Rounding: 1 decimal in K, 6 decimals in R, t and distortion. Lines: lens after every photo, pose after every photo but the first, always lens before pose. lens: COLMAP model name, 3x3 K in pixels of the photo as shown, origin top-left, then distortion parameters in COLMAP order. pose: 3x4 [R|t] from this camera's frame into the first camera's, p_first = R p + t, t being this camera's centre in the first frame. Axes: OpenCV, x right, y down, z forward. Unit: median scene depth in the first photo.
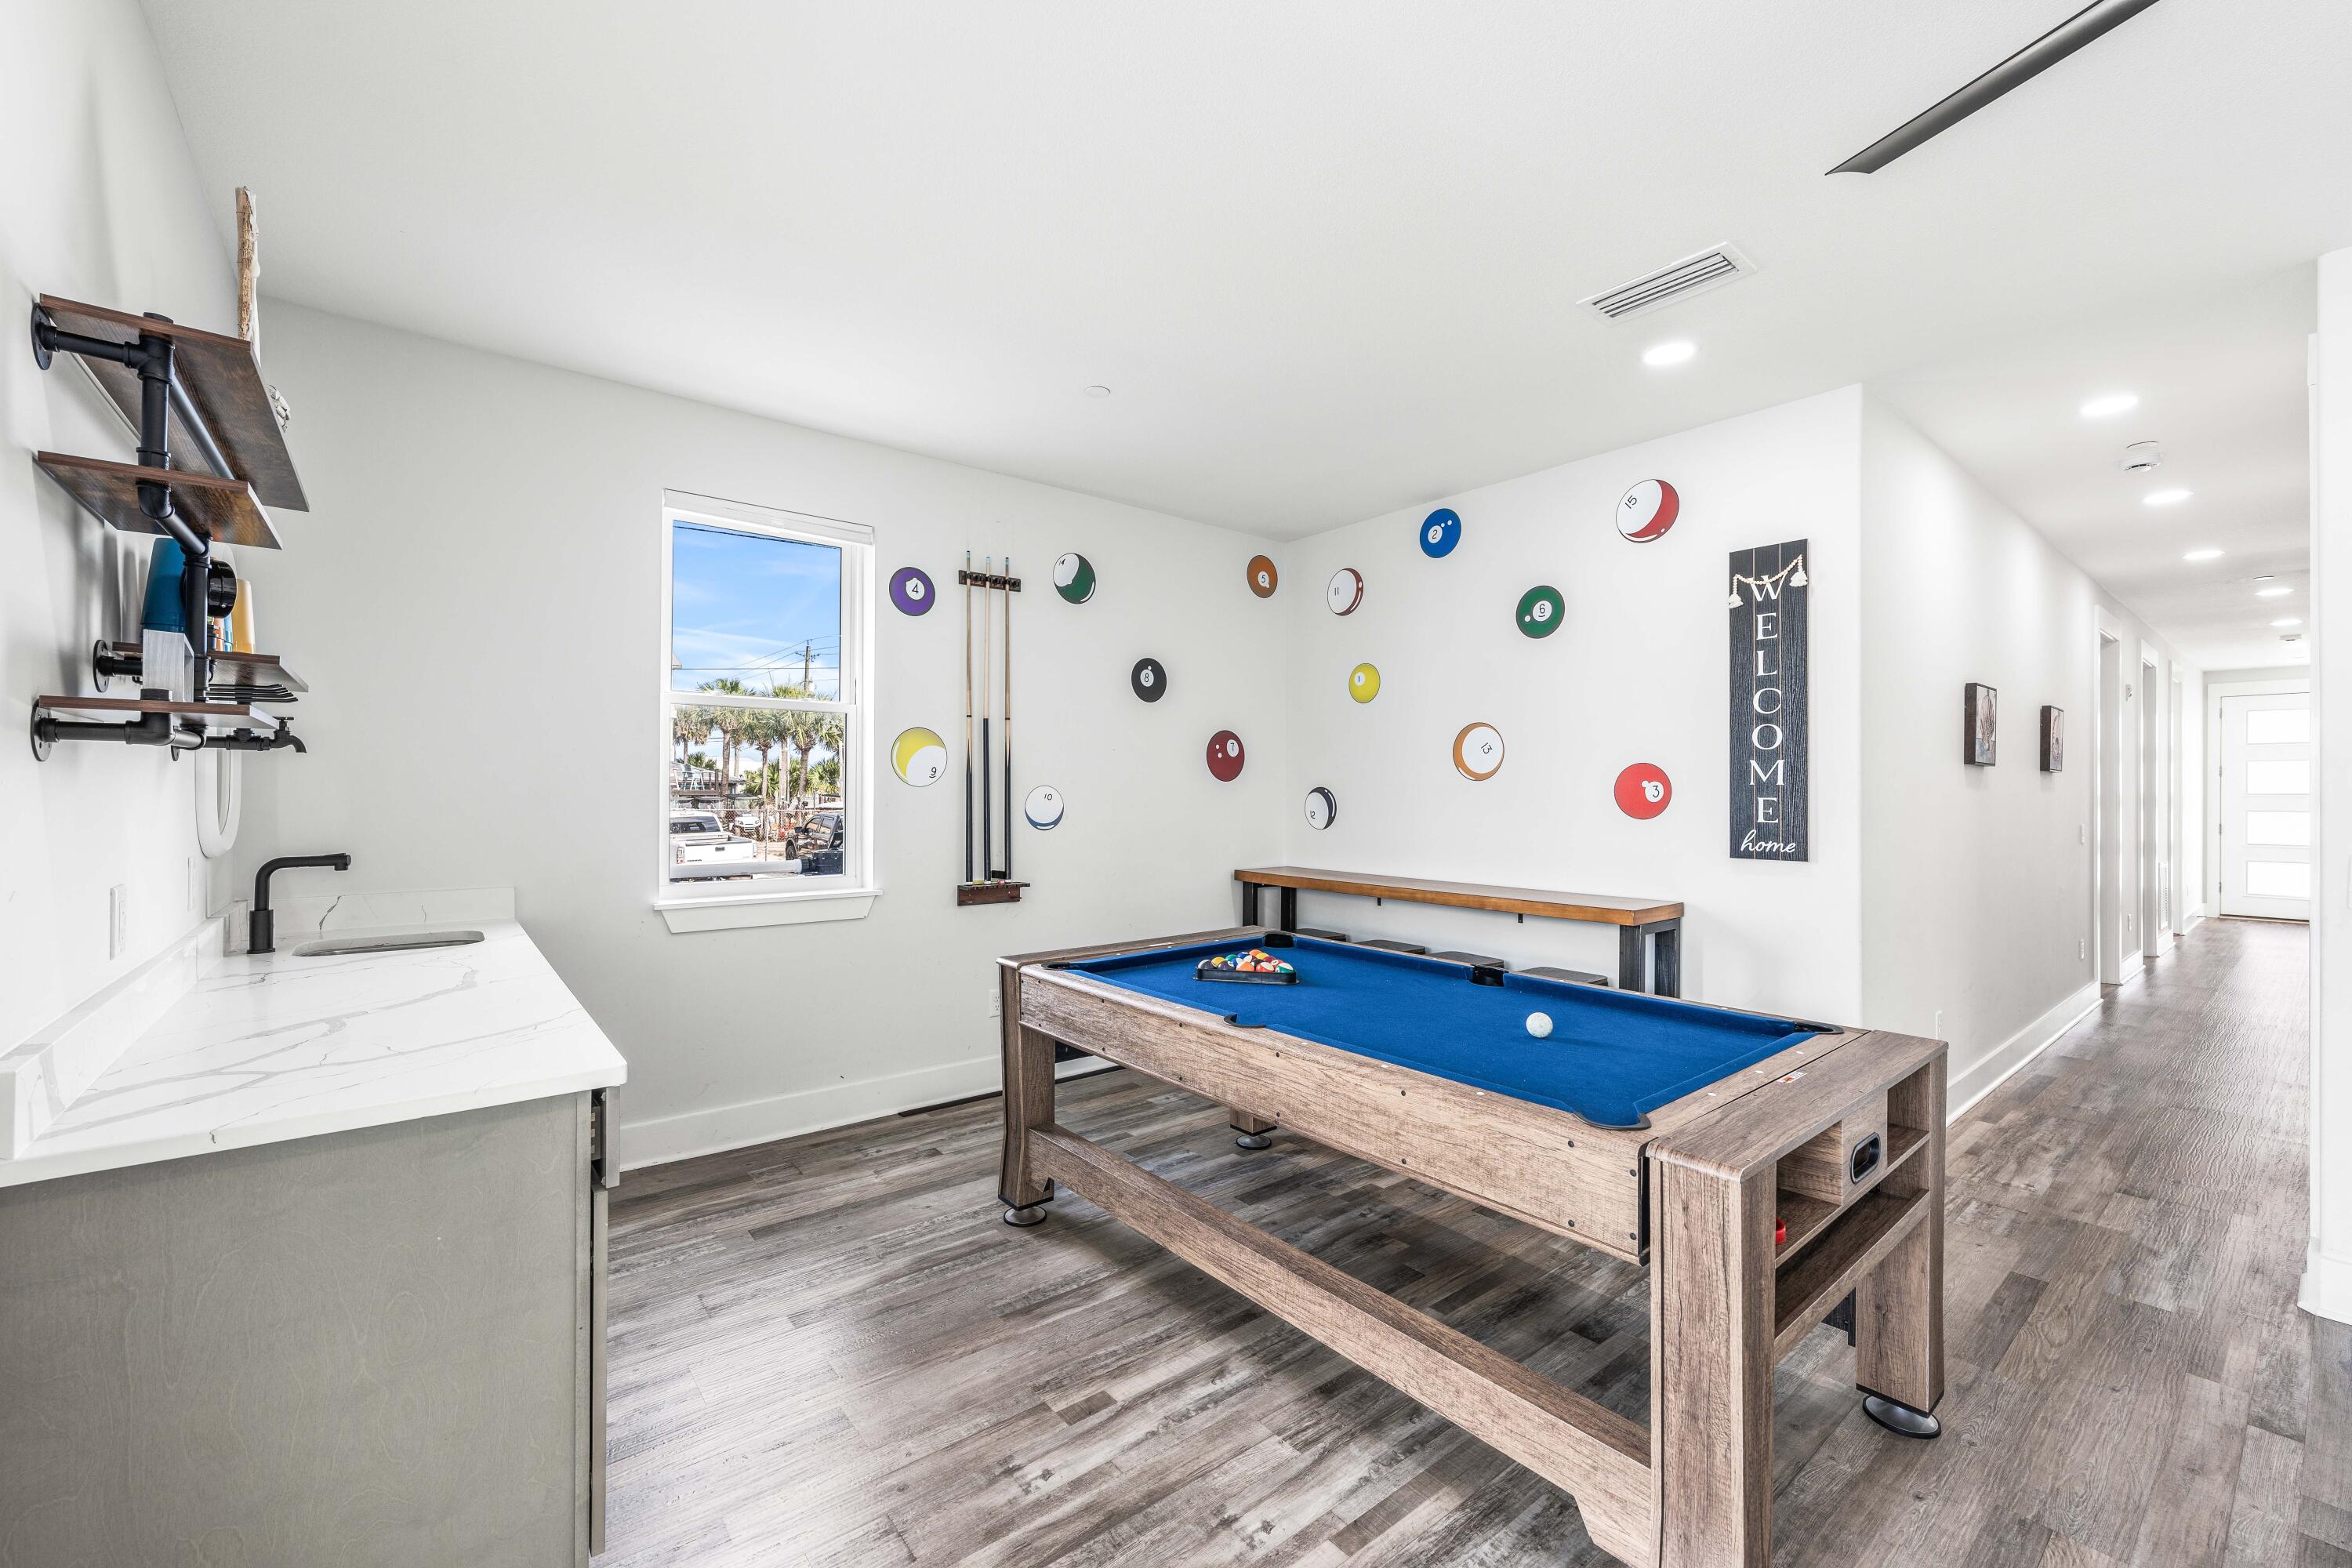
lens RADIAL K [[939.4, 0, 1174.8], [0, 939.4, 786.4], [0, 0, 1]] dist [0.001046, 0.000168]
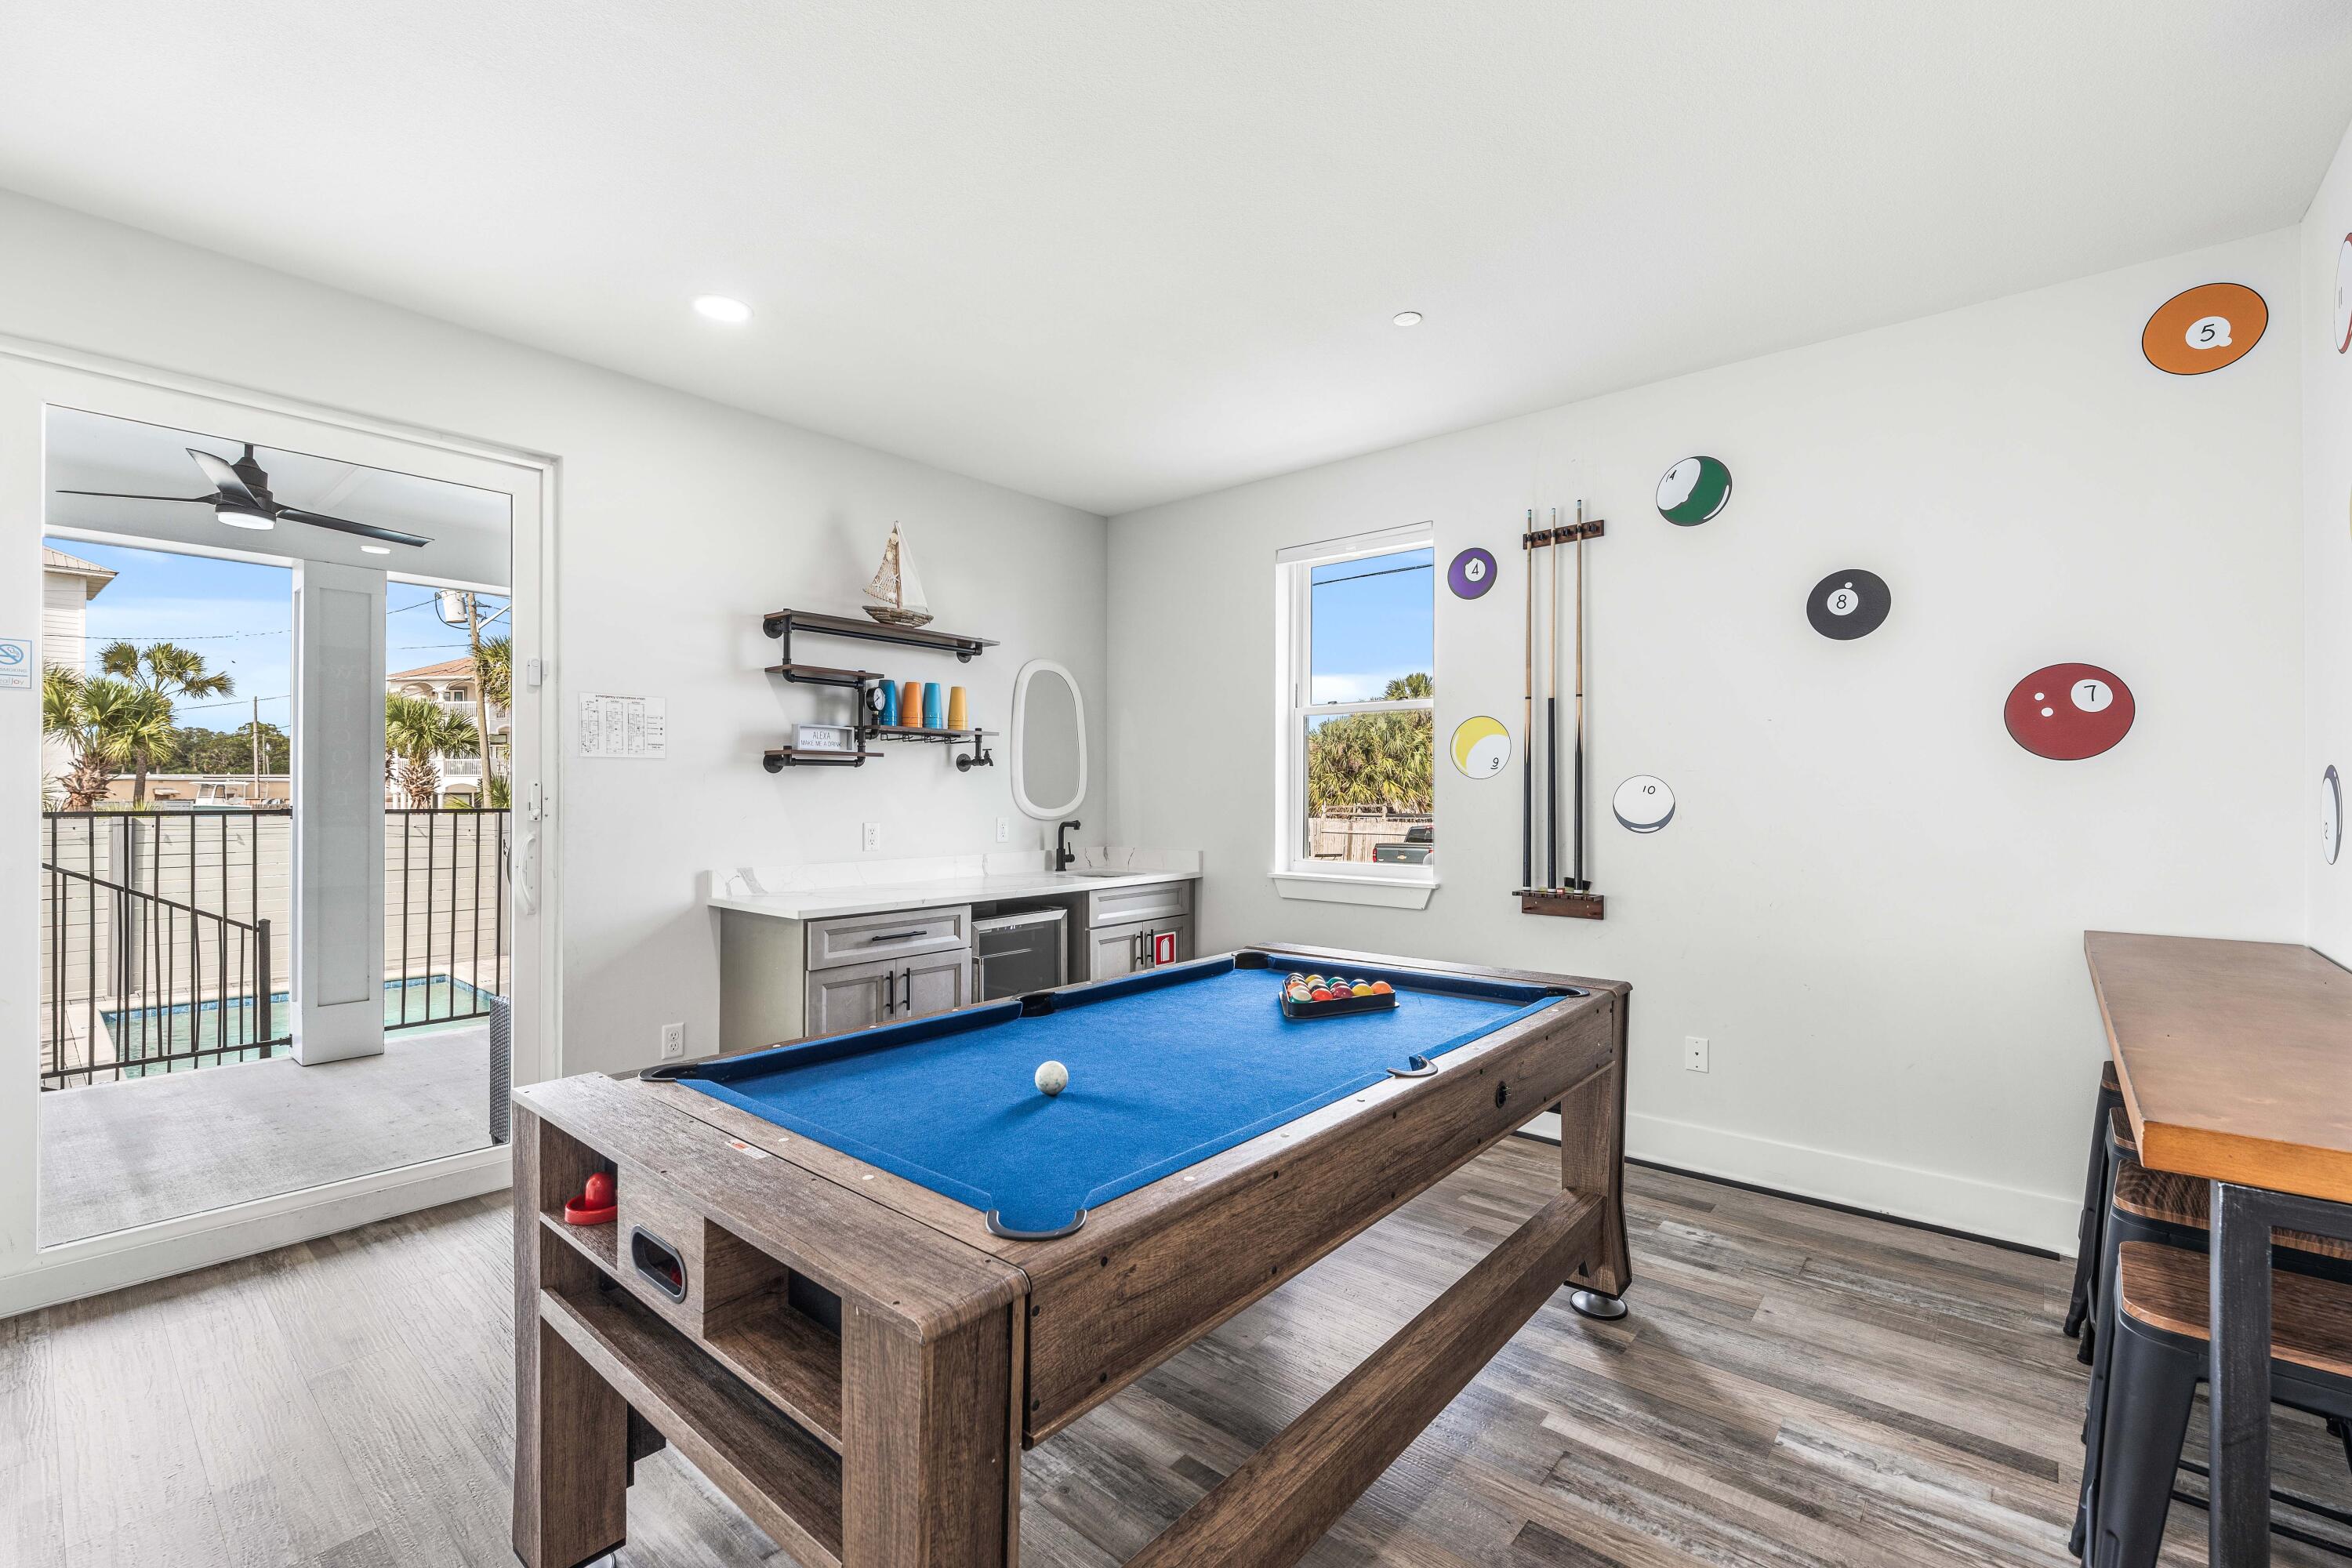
lens RADIAL K [[972.0, 0, 1172.4], [0, 972.0, 791.8], [0, 0, 1]] dist [-0.002862, 0.000357]
pose [[0.186122, -0.001285, -0.982526, 0.710503], [0.006169, 0.999981, -0.000140, 0.012901], [0.982507, -0.006035, 0.186127, 0.585022]]
